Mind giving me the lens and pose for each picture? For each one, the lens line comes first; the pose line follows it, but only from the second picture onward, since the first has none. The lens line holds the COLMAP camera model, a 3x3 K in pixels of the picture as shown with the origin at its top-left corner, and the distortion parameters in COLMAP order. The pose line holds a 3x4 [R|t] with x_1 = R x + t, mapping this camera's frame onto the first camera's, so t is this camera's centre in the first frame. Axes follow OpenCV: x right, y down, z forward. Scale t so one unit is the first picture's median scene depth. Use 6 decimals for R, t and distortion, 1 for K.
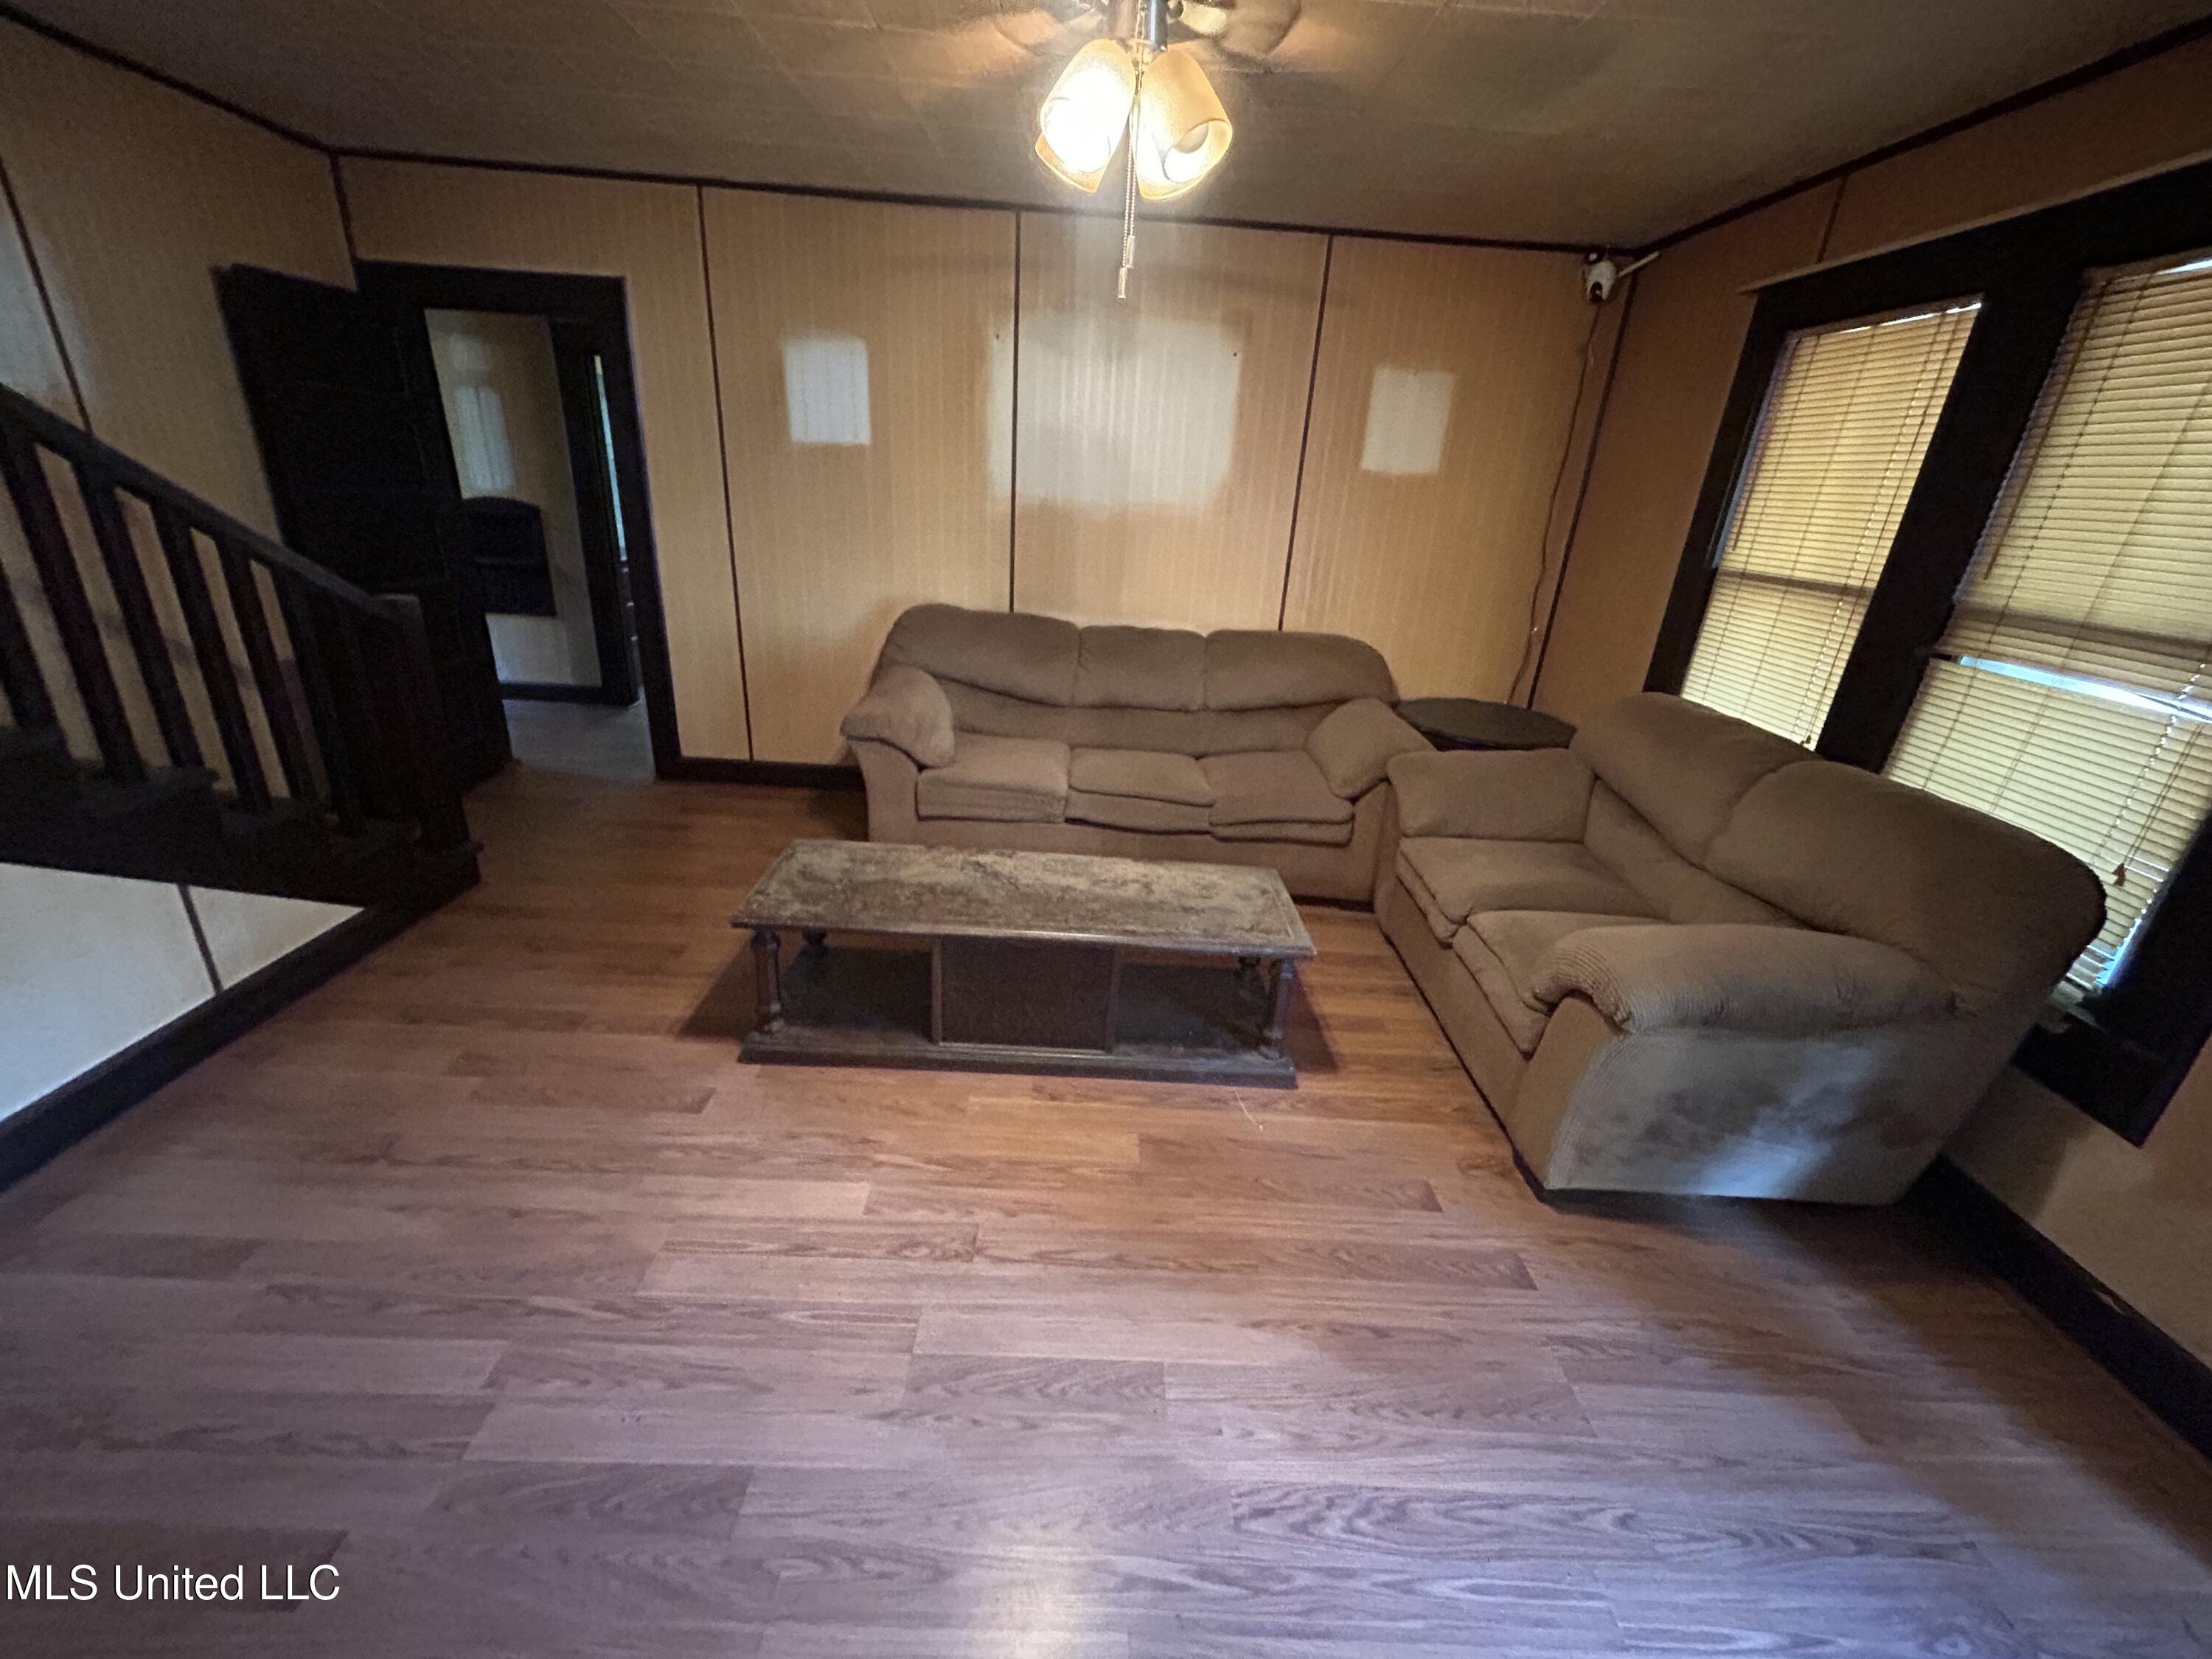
lens RADIAL K [[891.7, 0, 1111.4], [0, 891.7, 829.2], [0, 0, 1]] dist [-0.004655, 0.001283]
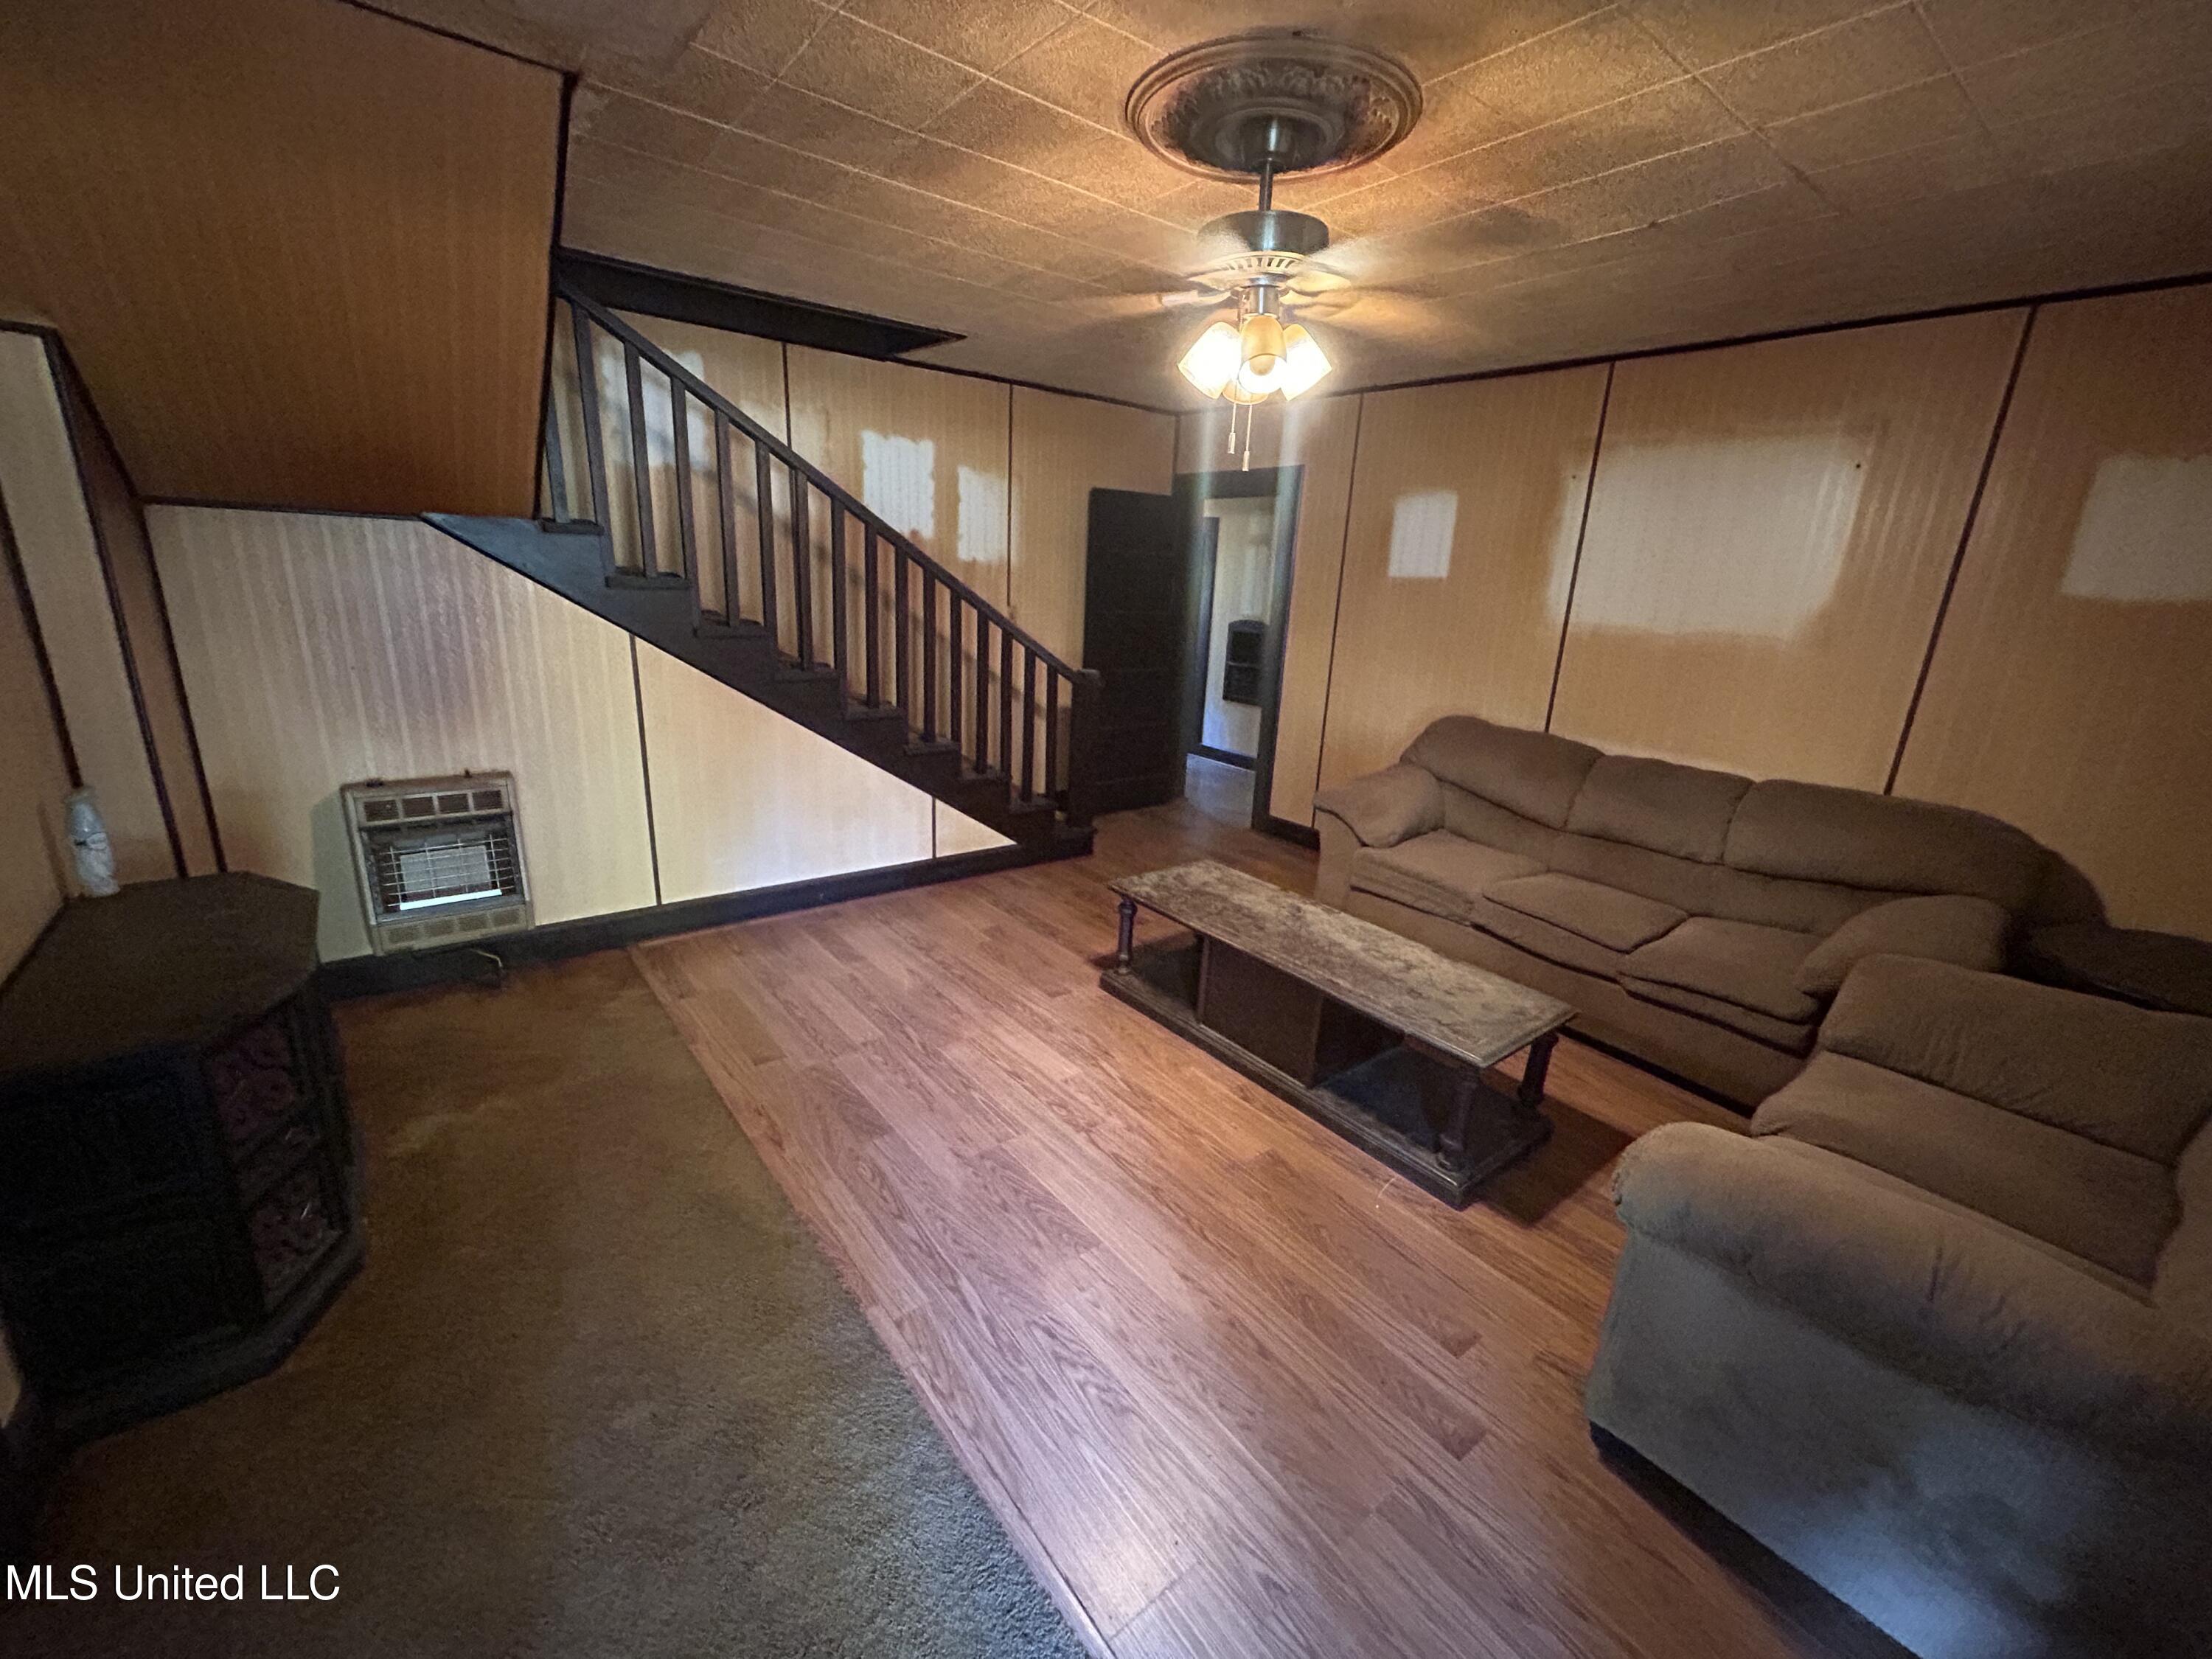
lens RADIAL K [[891.7, 0, 1104.9], [0, 891.7, 830.1], [0, 0, 1]] dist [-0.004655, 0.001283]
pose [[0.616490, 0.192845, -0.763382, 0.623245], [-0.298893, 0.954286, -0.000308, 0.017478], [0.728425, 0.228360, 0.645948, 0.018770]]
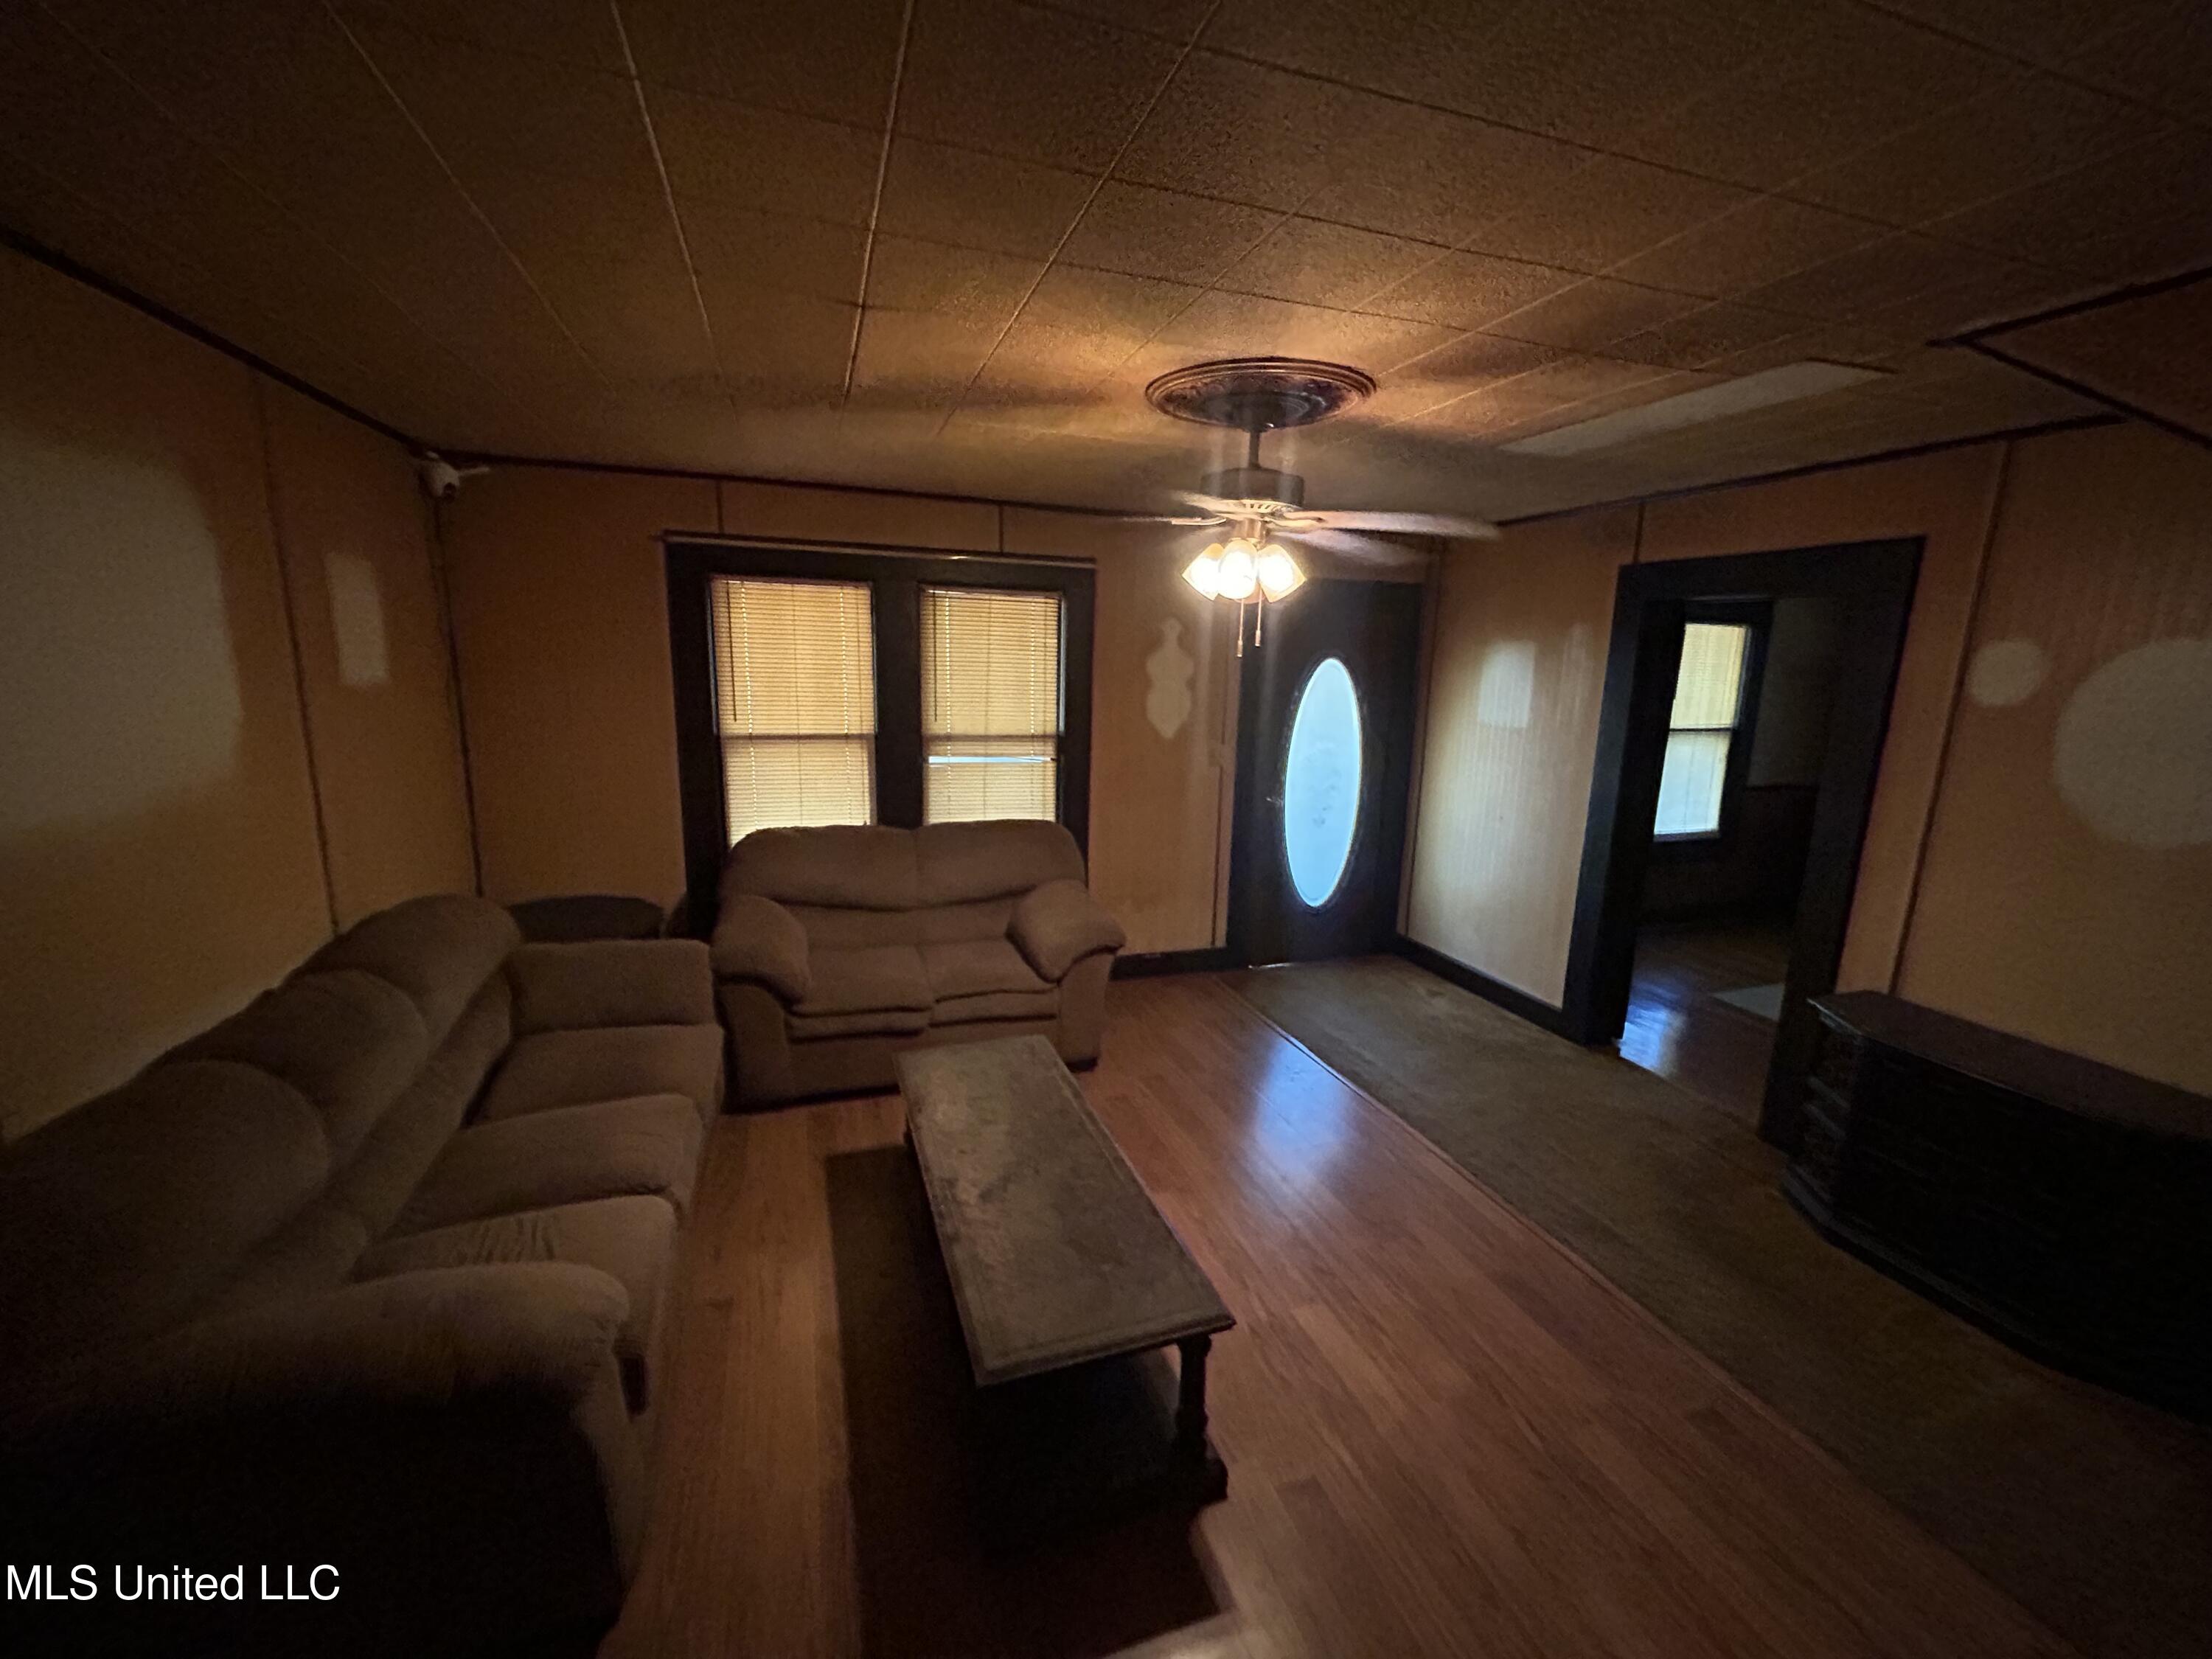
lens RADIAL K [[891.7, 0, 1089.9], [0, 891.7, 819.2], [0, 0, 1]] dist [-0.004655, 0.001283]
pose [[-0.295392, -0.249351, 0.922262, -0.946773], [0.308111, 0.888896, 0.339015, -0.583427], [-0.904329, 0.384301, -0.185745, 0.998337]]
